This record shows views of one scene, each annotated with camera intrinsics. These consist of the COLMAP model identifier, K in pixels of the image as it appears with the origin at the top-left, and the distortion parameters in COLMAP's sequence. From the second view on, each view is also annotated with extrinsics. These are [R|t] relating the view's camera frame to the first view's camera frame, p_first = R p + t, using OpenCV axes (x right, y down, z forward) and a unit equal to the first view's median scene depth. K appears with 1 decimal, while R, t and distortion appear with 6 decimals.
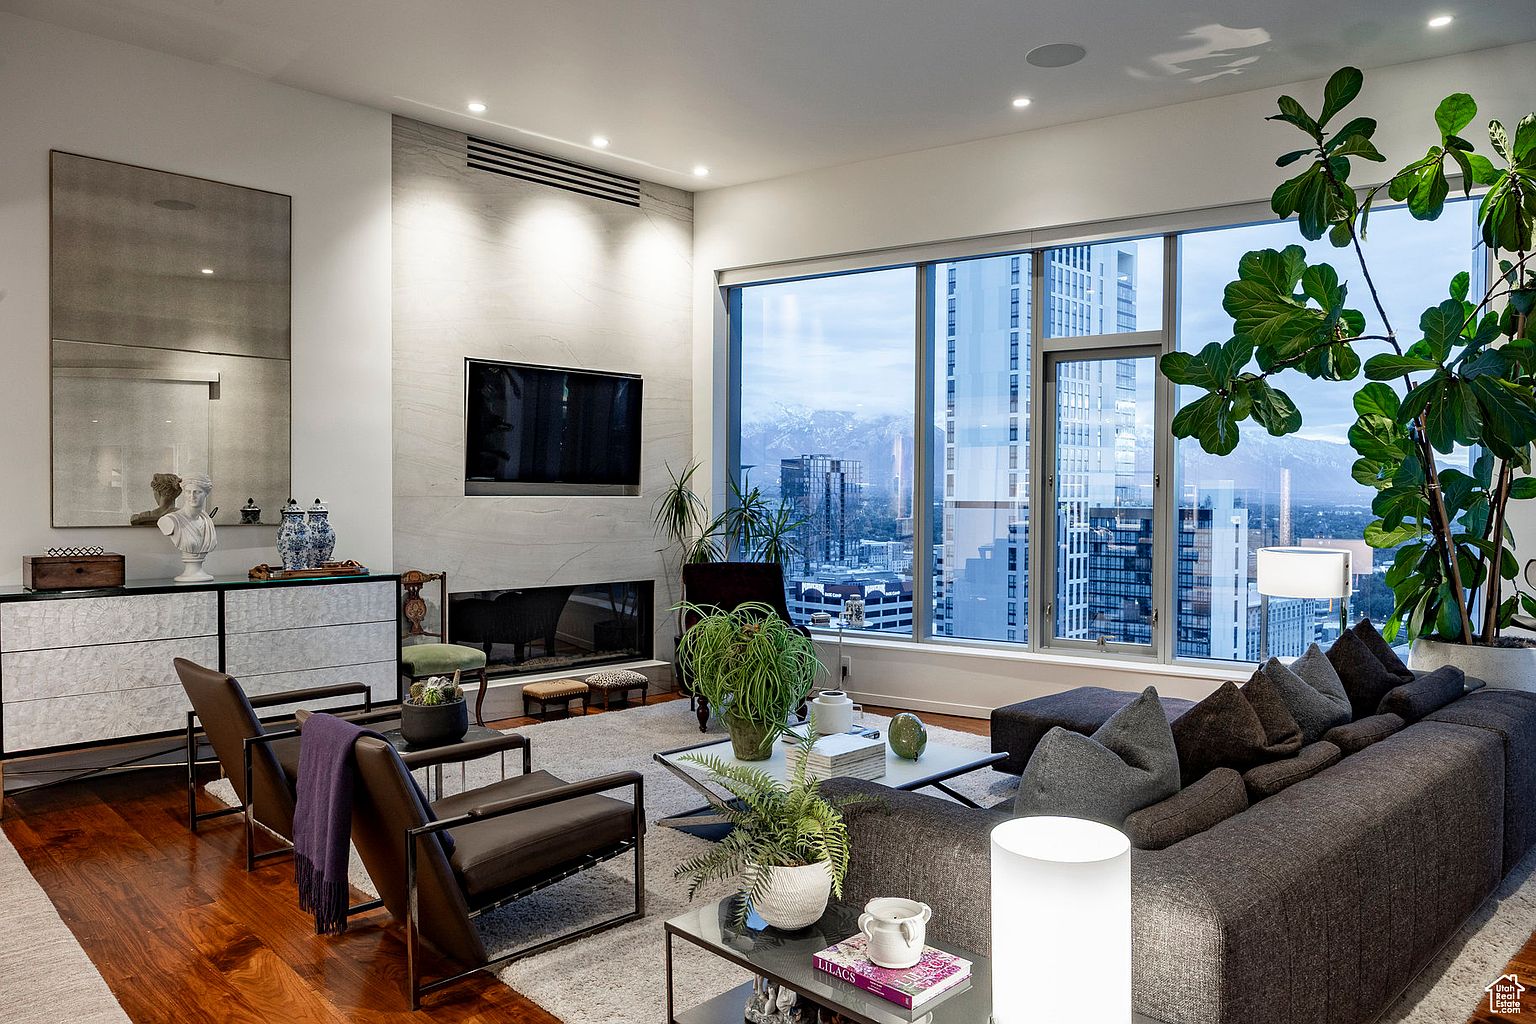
lens RADIAL K [[1056.4, 0, 770.9], [0, 1056.4, 504.5], [0, 0, 1]] dist [-0.004572, 0.001767]
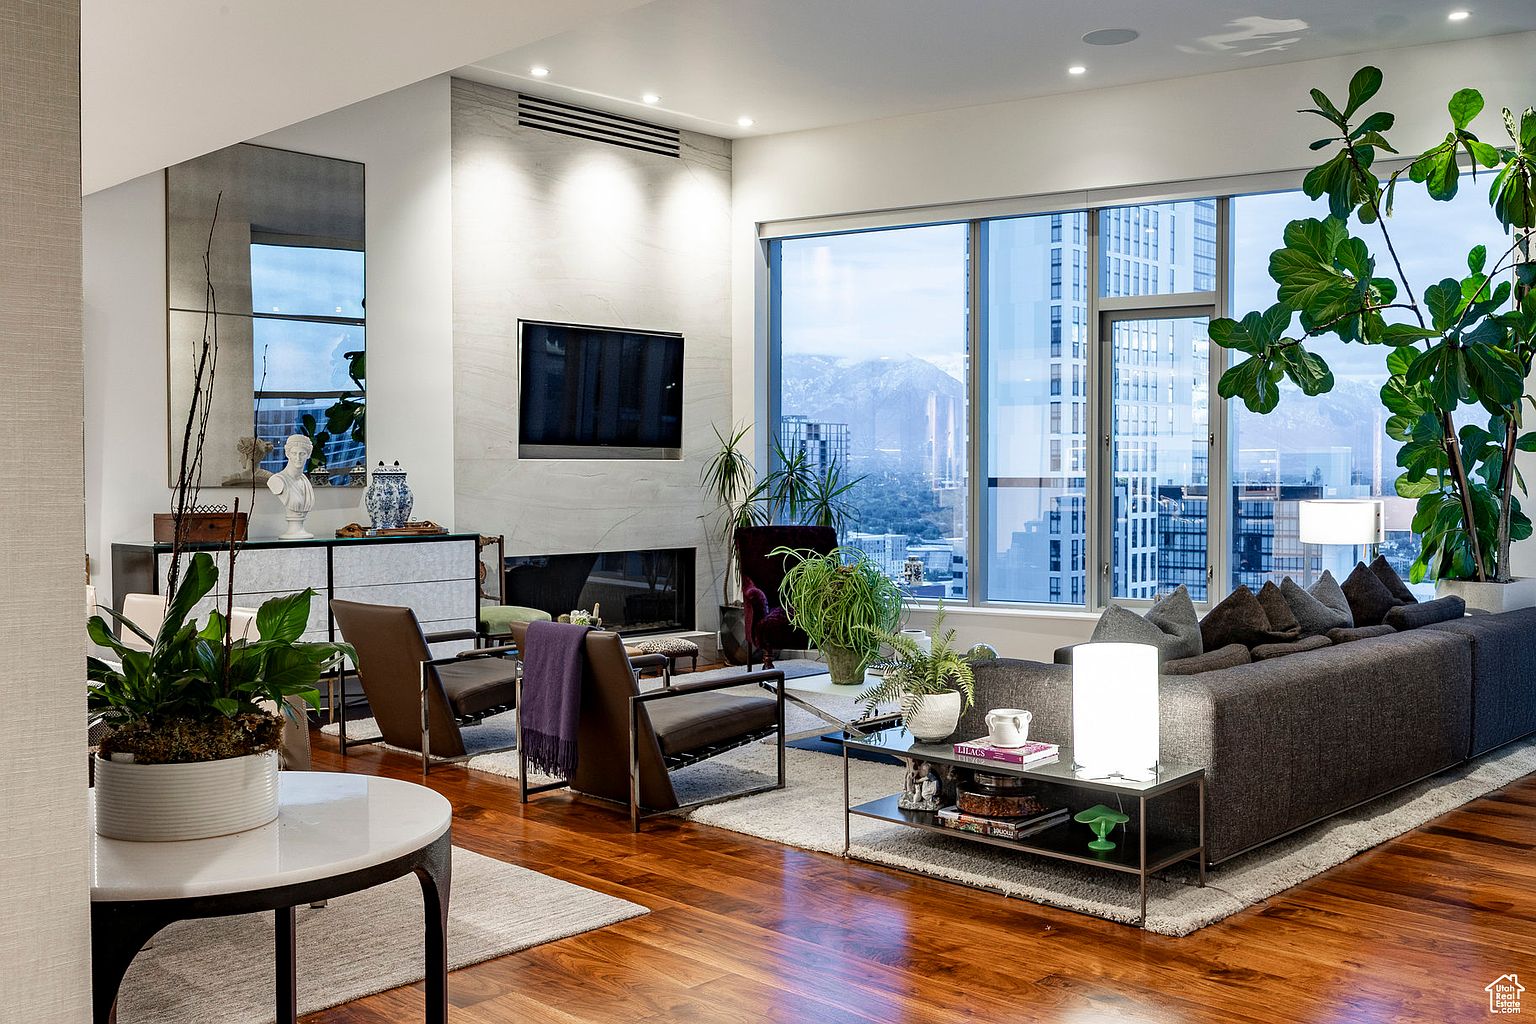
lens RADIAL K [[1445.9, 0, 768.3], [0, 1445.9, 490.6], [0, 0, 1]] dist [0.002365, -0.013132]
pose [[0.999543, -0.006965, 0.029432, -0.111051], [0.006835, 0.999966, 0.004512, 0.019581], [-0.029462, -0.004309, 0.999557, -0.414347]]
